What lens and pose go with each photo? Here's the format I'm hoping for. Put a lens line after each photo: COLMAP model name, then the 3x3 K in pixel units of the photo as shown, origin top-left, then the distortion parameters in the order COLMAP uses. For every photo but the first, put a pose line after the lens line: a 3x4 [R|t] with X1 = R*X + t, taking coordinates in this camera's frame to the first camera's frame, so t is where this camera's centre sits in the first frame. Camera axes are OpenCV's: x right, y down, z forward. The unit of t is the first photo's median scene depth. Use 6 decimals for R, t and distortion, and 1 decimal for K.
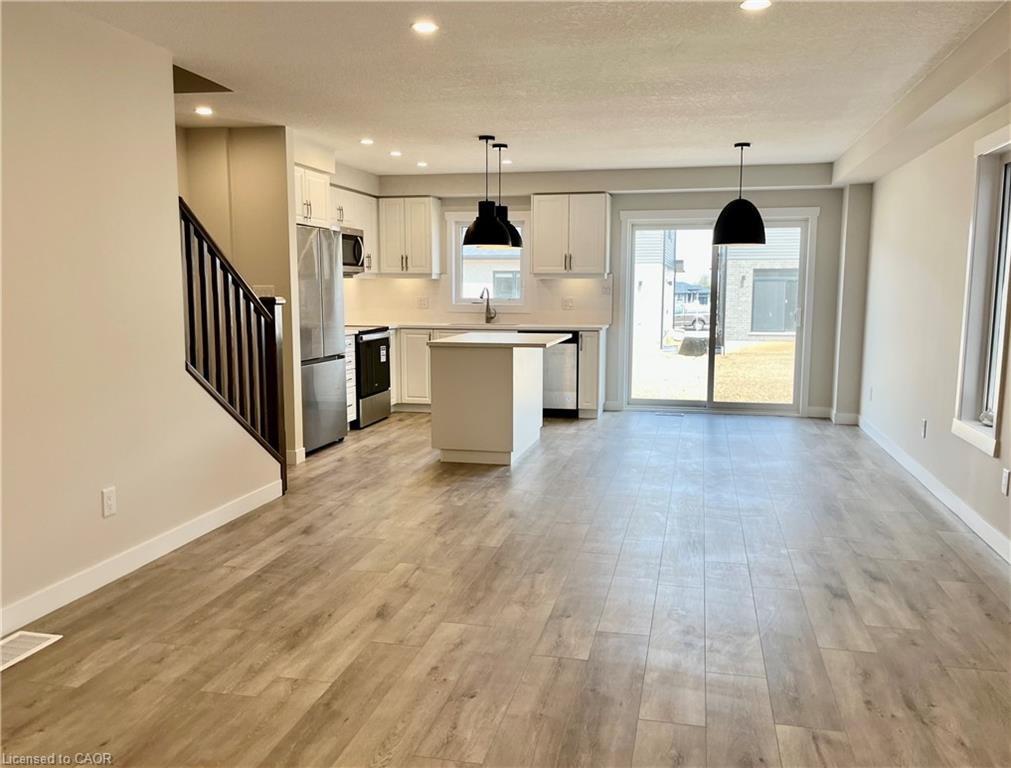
lens RADIAL K [[844.3, 0, 537.9], [0, 844.3, 385.2], [0, 0, 1]] dist [0.045183, -0.002472]
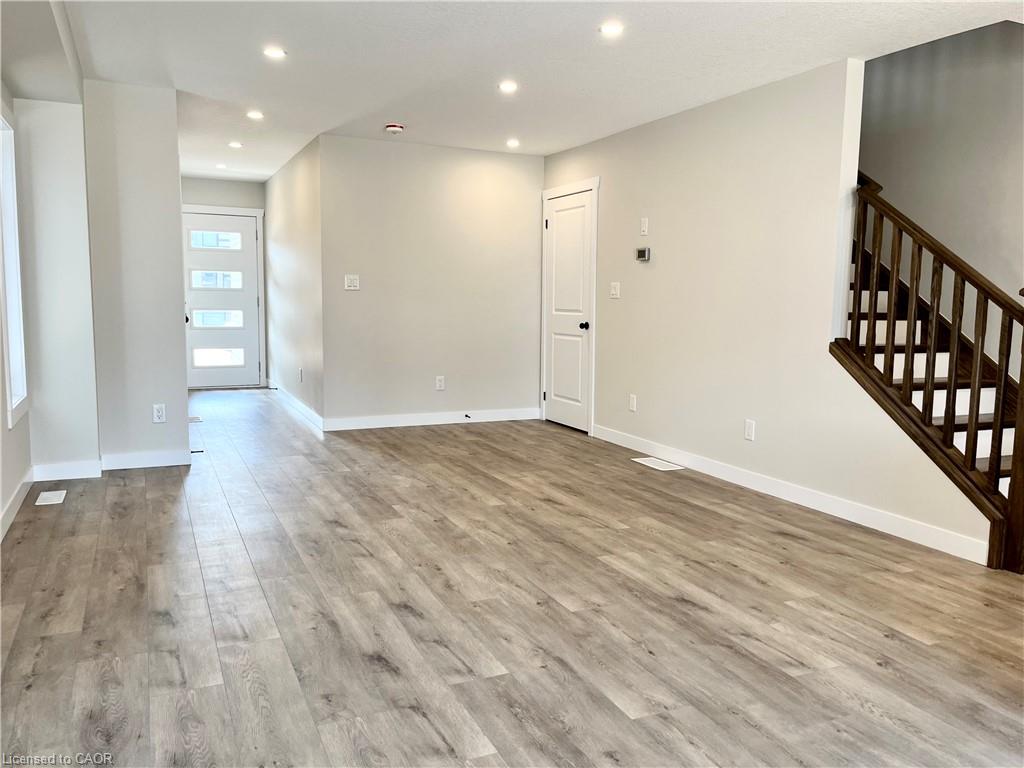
lens RADIAL K [[786.2, 0, 512.0], [0, 786.2, 384.0], [0, 0, 1]] dist [0.079945, -0.092919]
pose [[-0.809862, 0.049936, -0.584491, 0.581962], [-0.089413, 0.974221, 0.207121, -0.175989], [0.579766, 0.220001, -0.784519, 1.799194]]
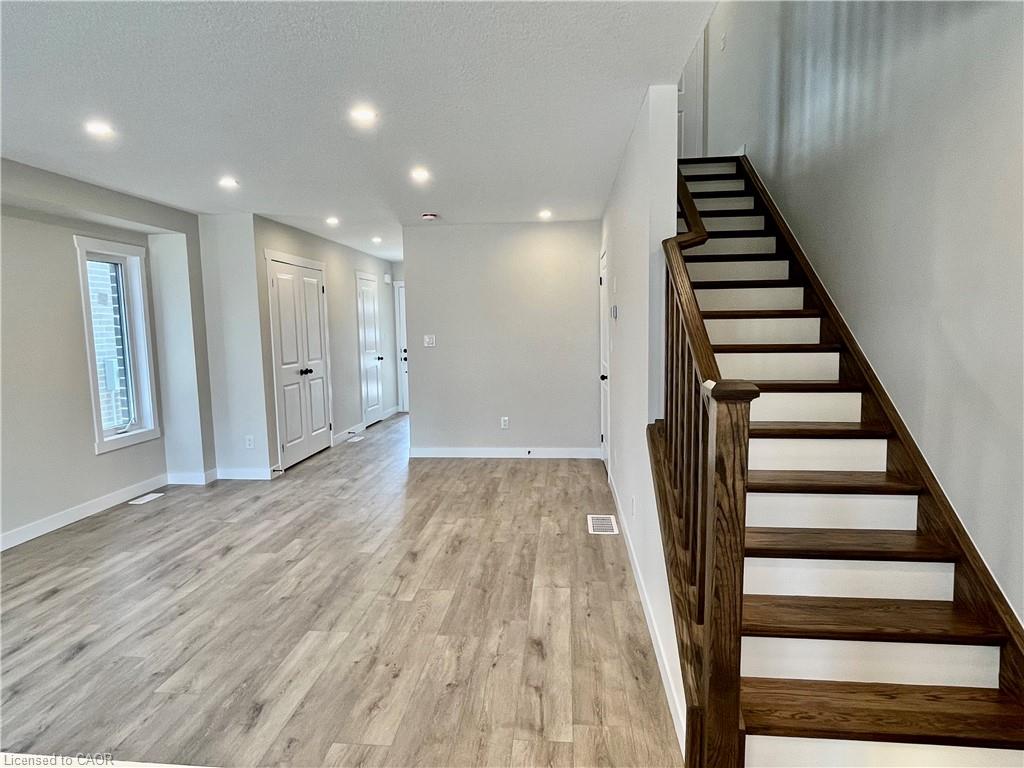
lens RADIAL K [[602.4, 0, 512.0], [0, 602.4, 384.0], [0, 0, 1]] dist [-0.002107, -0.002378]
pose [[-0.995003, 0.022949, -0.097169, -0.240047], [0.001596, 0.976757, 0.214346, -0.240434], [0.099830, 0.213119, -0.971913, 1.837510]]
